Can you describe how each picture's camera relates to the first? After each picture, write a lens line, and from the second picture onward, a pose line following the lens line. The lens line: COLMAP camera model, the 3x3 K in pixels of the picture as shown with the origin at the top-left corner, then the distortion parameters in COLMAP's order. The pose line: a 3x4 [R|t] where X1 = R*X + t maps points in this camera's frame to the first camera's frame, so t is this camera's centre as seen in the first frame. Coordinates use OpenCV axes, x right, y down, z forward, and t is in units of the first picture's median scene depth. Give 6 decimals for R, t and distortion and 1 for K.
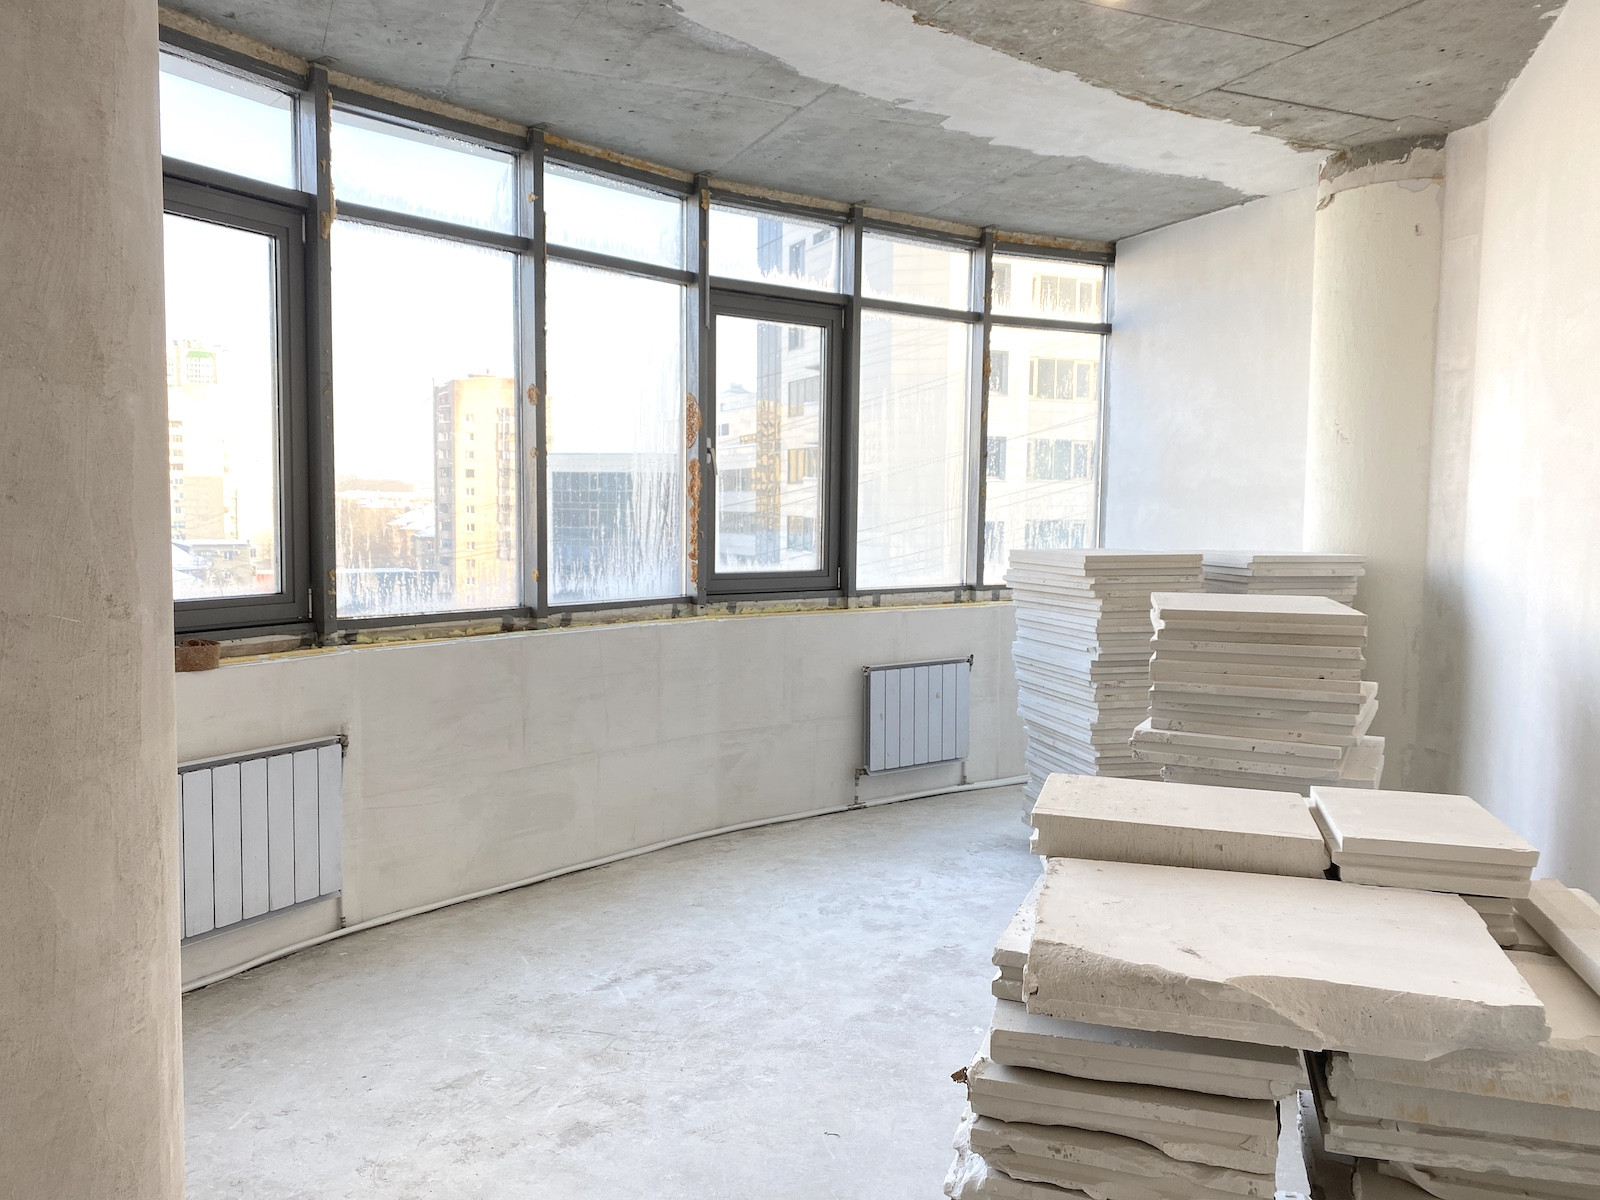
lens RADIAL K [[1242.5, 0, 797.2], [0, 1242.5, 591.0], [0, 0, 1]] dist [0.042263, -0.026169]
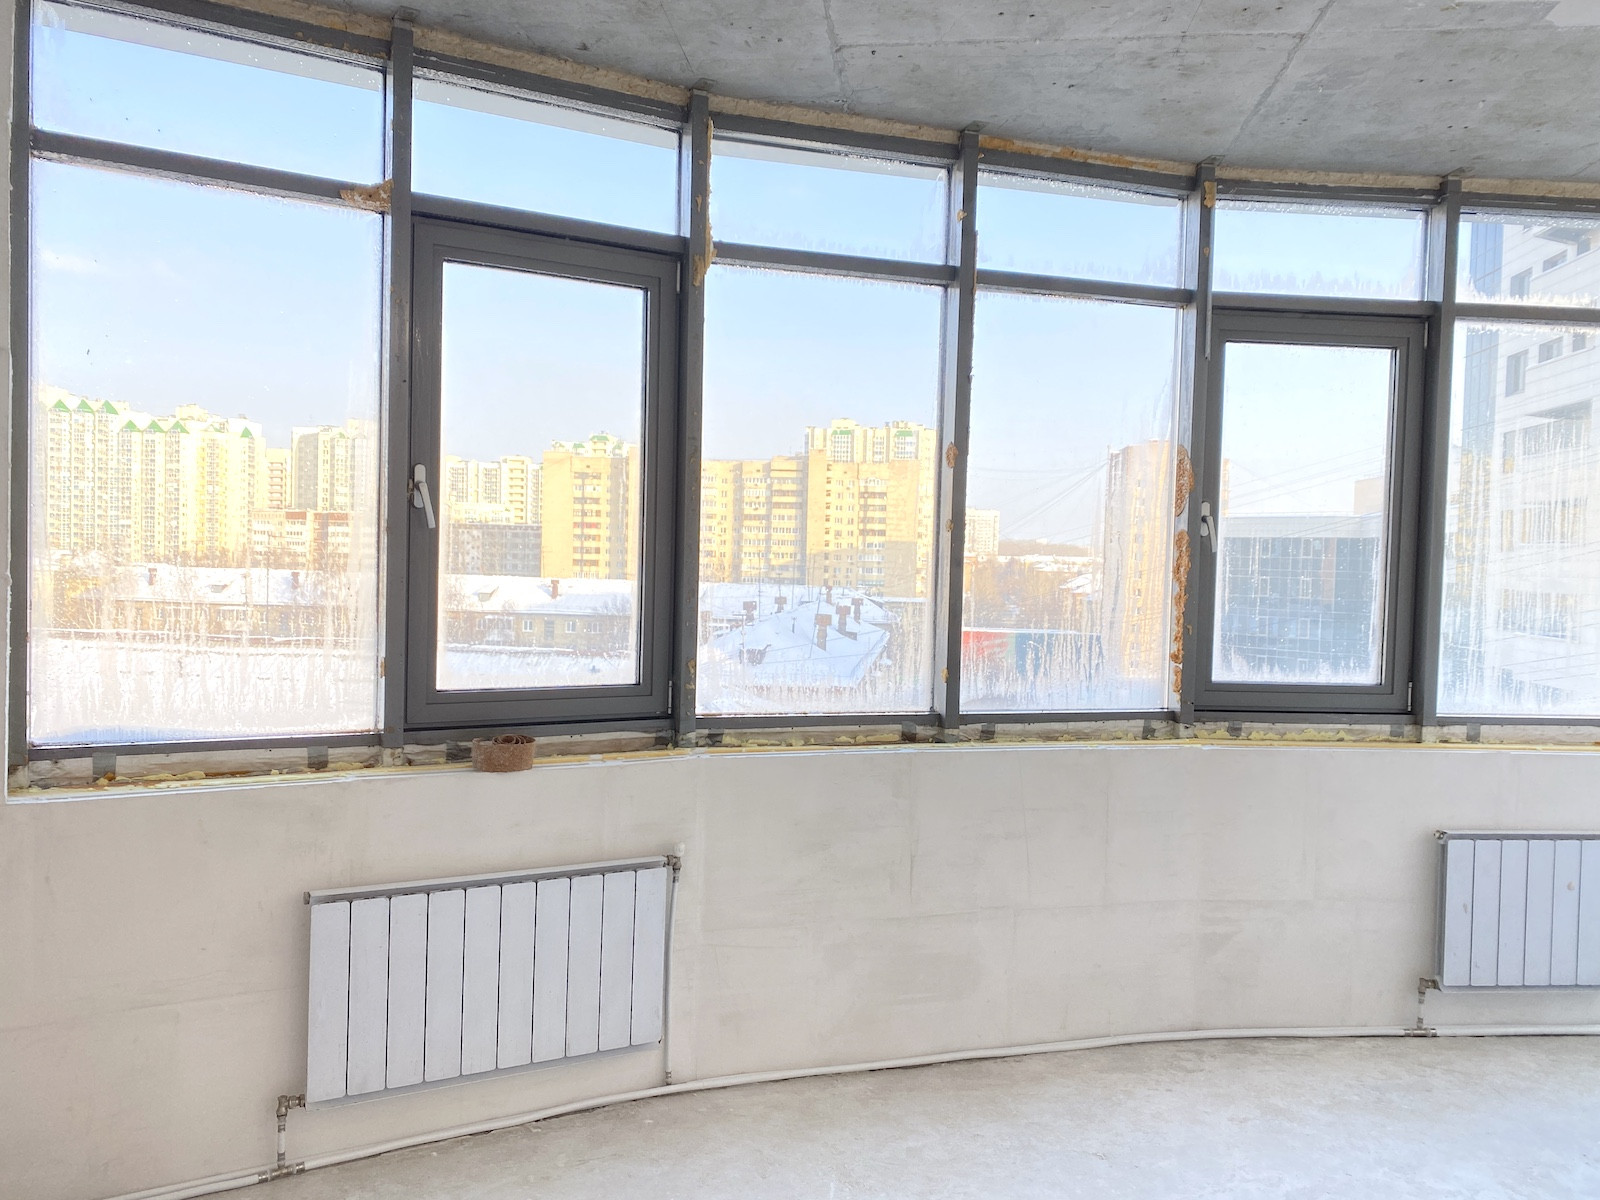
lens RADIAL K [[1242.5, 0, 797.2], [0, 1242.5, 591.0], [0, 0, 1]] dist [0.042263, -0.026169]
pose [[0.863715, 0.026519, -0.503283, 0.111041], [-0.053104, 0.997844, -0.038556, -0.031025], [0.501175, 0.060028, 0.863261, 0.247957]]
